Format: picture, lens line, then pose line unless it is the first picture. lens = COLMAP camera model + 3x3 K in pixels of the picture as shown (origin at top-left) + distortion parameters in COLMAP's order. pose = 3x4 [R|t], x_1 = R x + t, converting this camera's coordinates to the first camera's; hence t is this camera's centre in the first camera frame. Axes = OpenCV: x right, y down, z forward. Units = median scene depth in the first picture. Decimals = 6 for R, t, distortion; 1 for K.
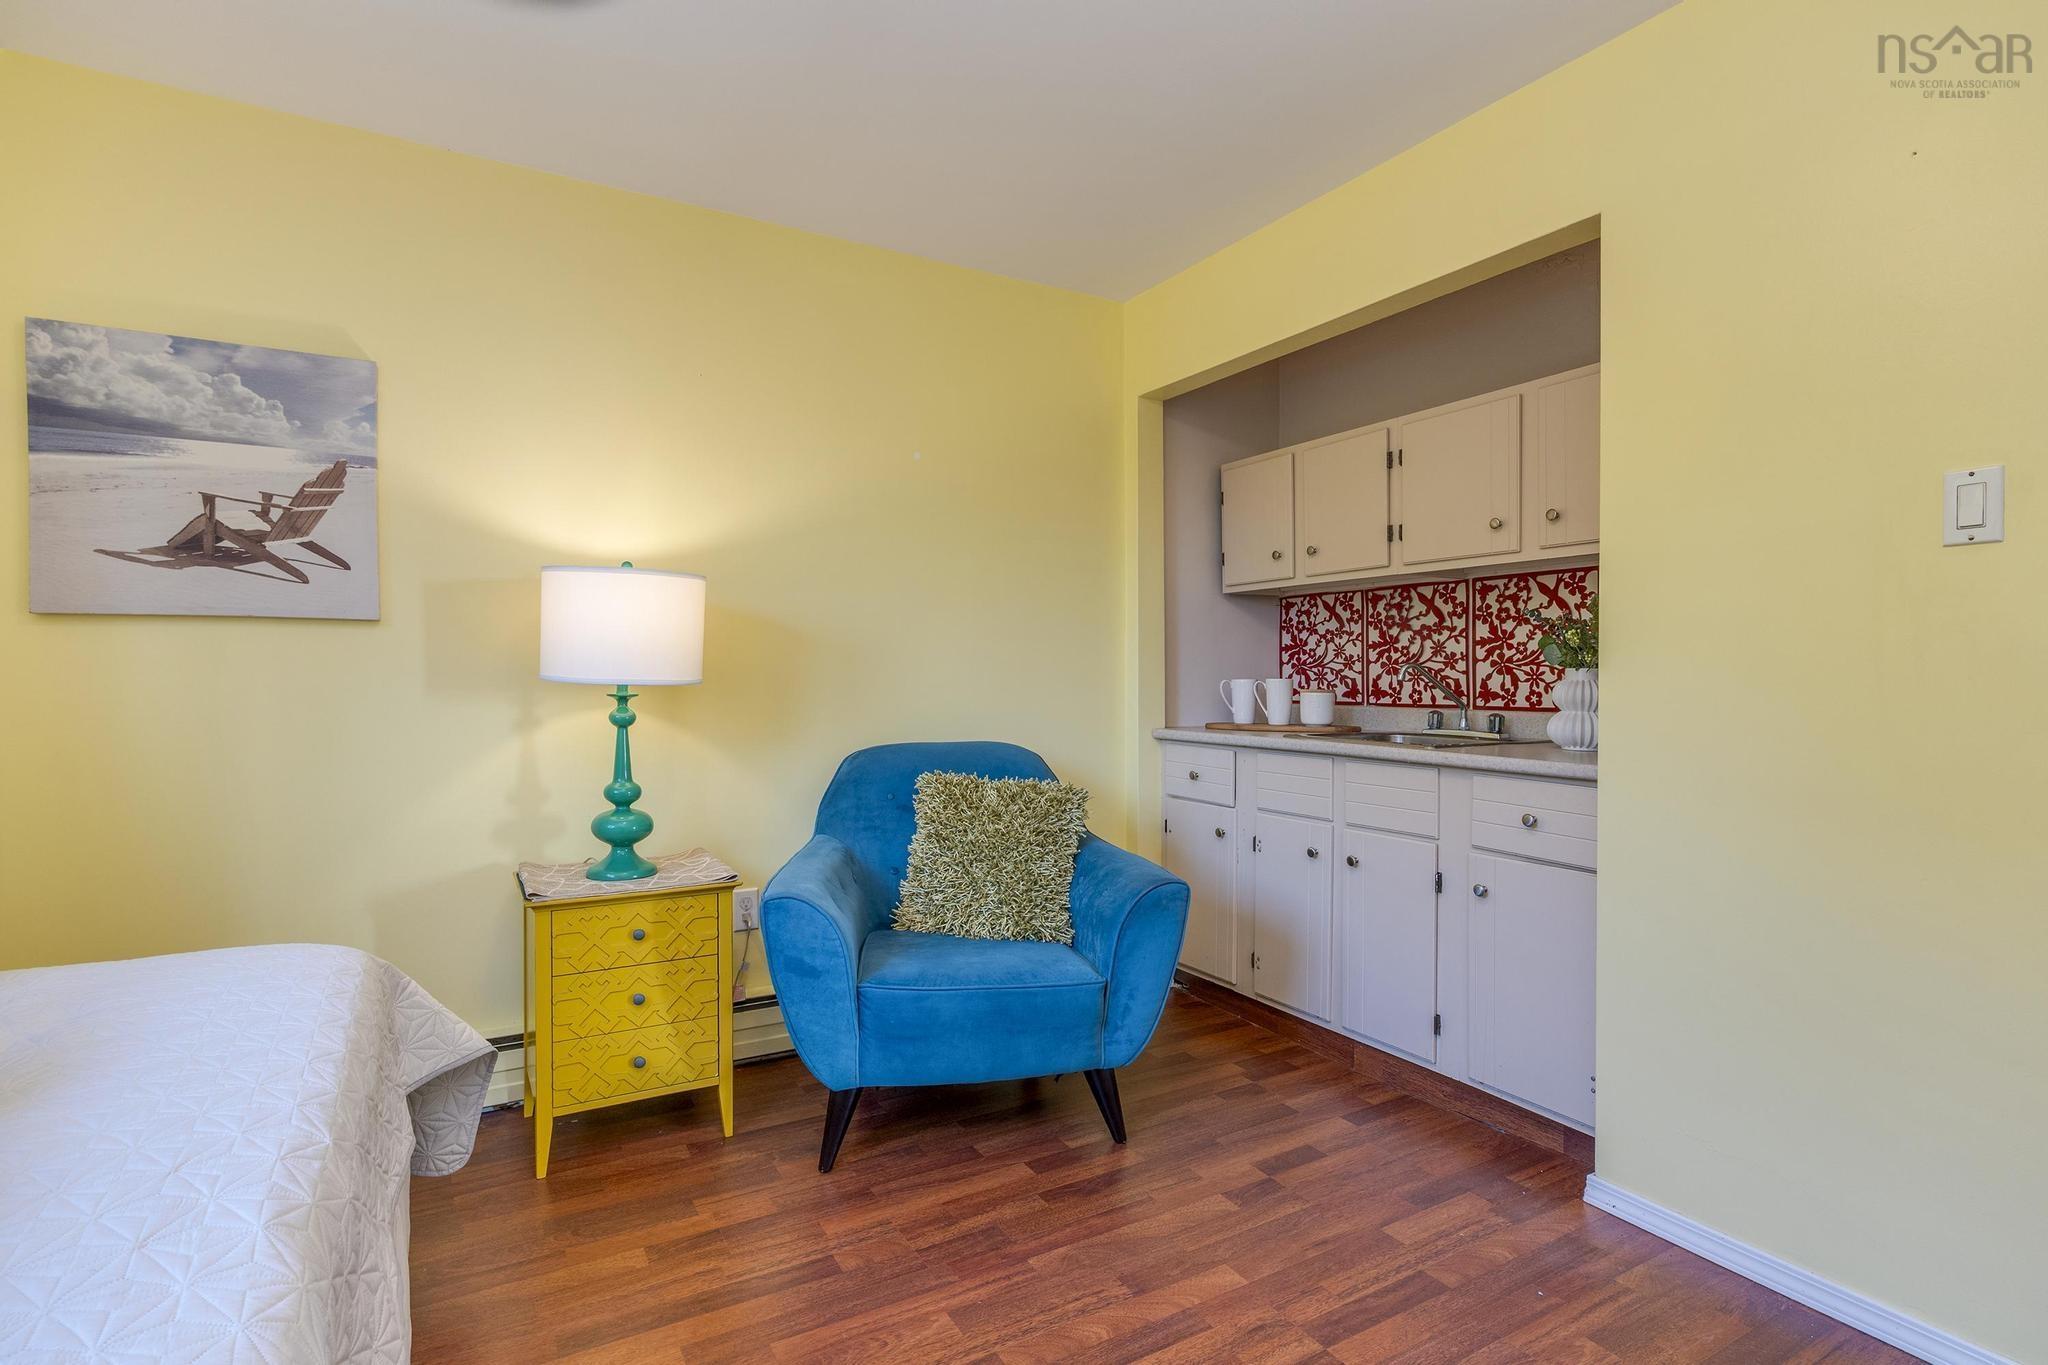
lens RADIAL K [[1021.3, 0, 1016.4], [0, 1021.3, 685.4], [0, 0, 1]] dist [-0.003617, 0.001209]
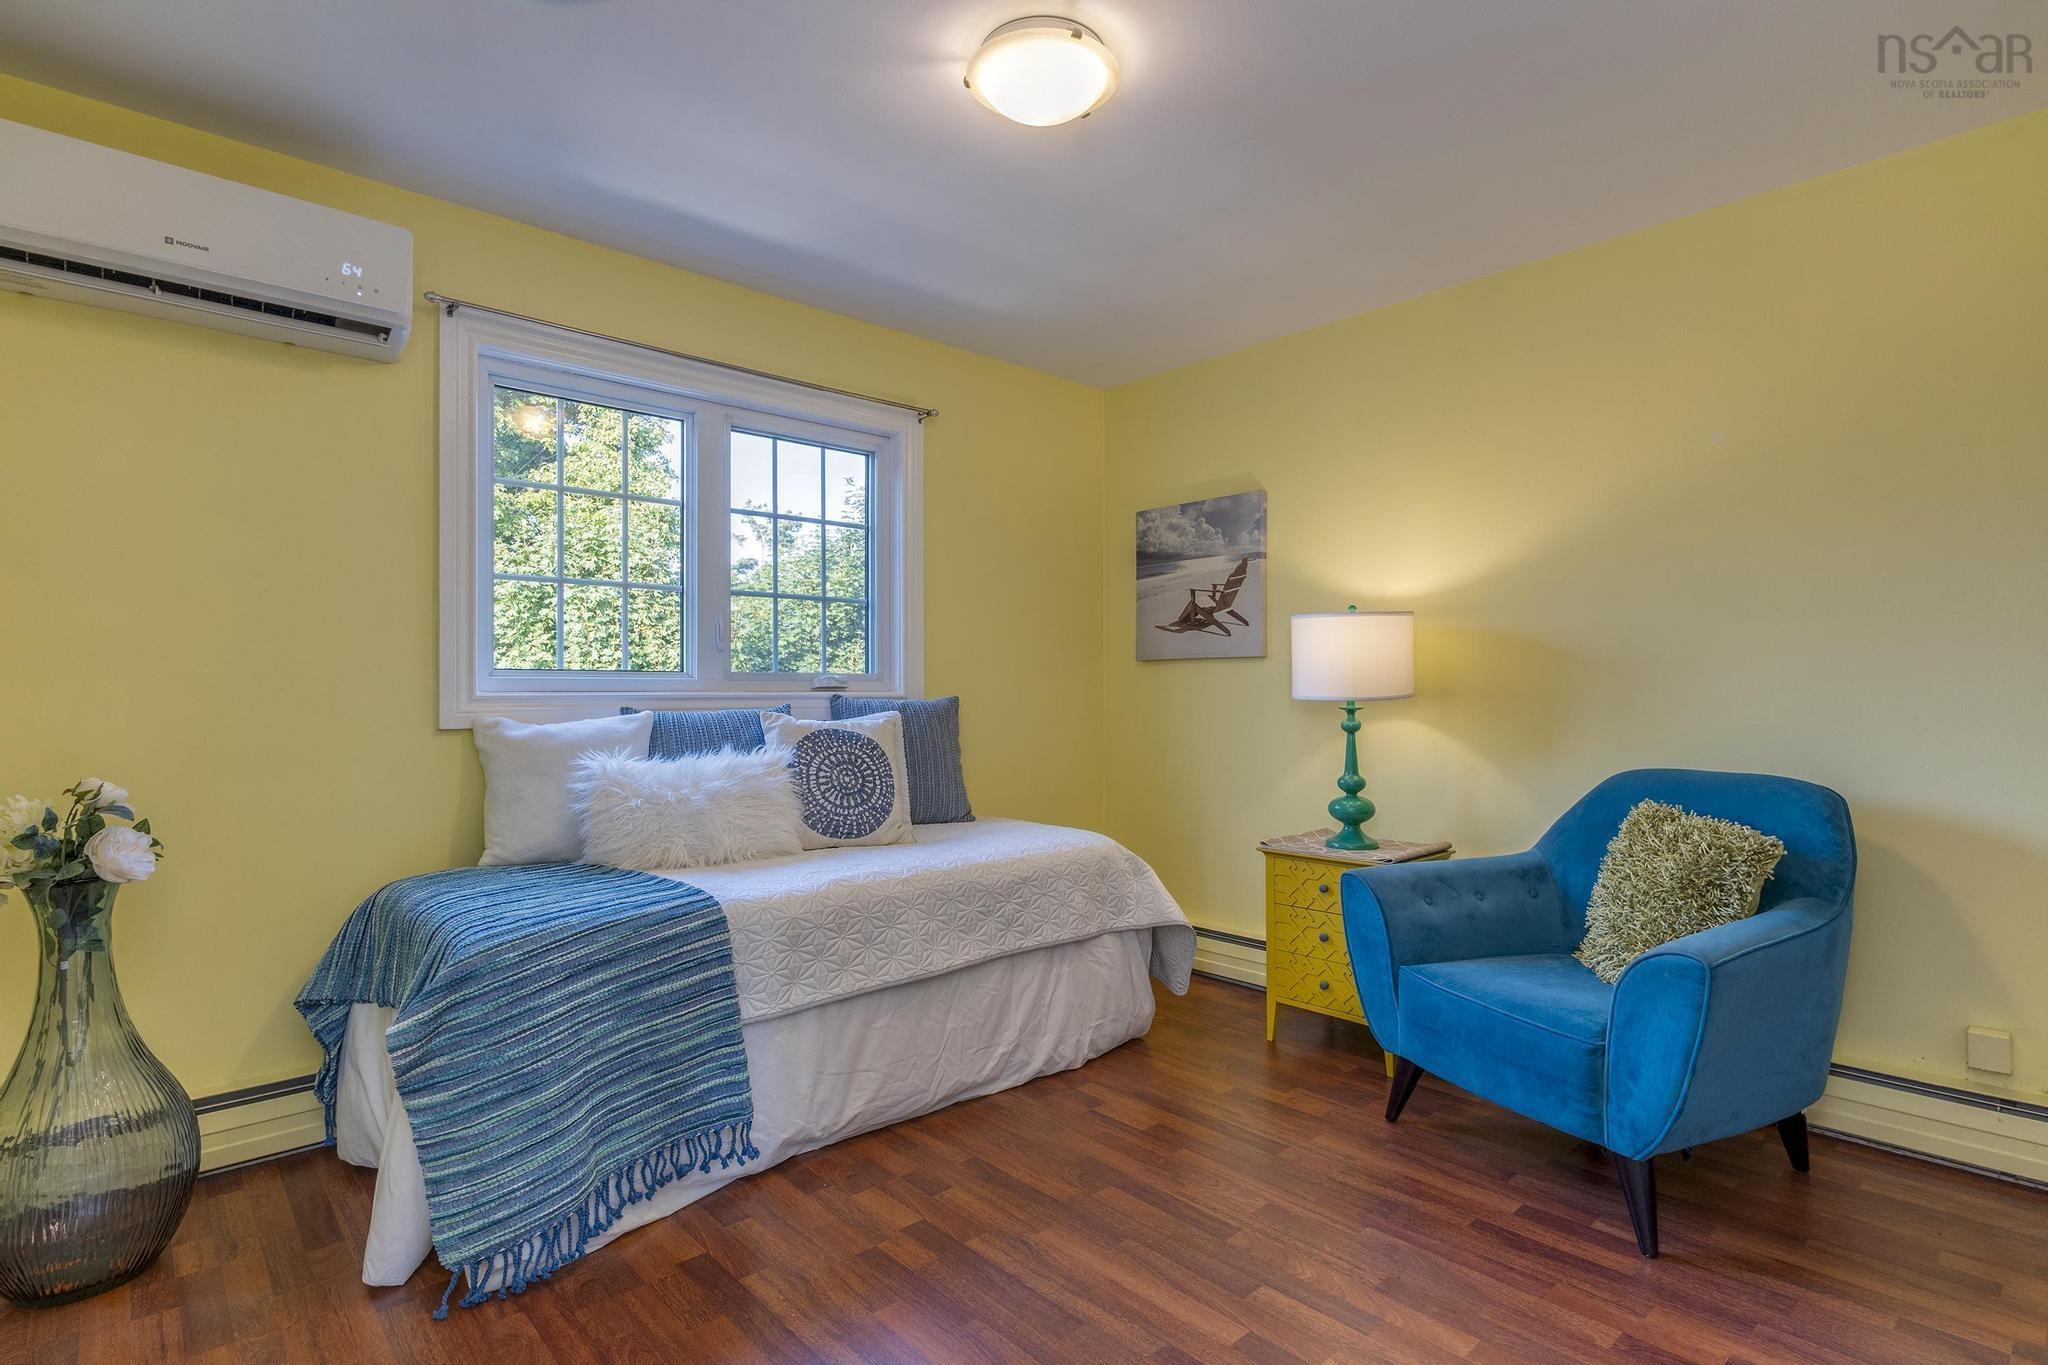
lens RADIAL K [[1021.3, 0, 1016.4], [0, 1021.3, 685.4], [0, 0, 1]] dist [-0.003617, 0.001209]
pose [[0.202546, -0.004188, -0.979264, 0.848807], [-0.007246, 0.999957, -0.005776, -0.009171], [0.979246, 0.008266, 0.202507, 0.337259]]
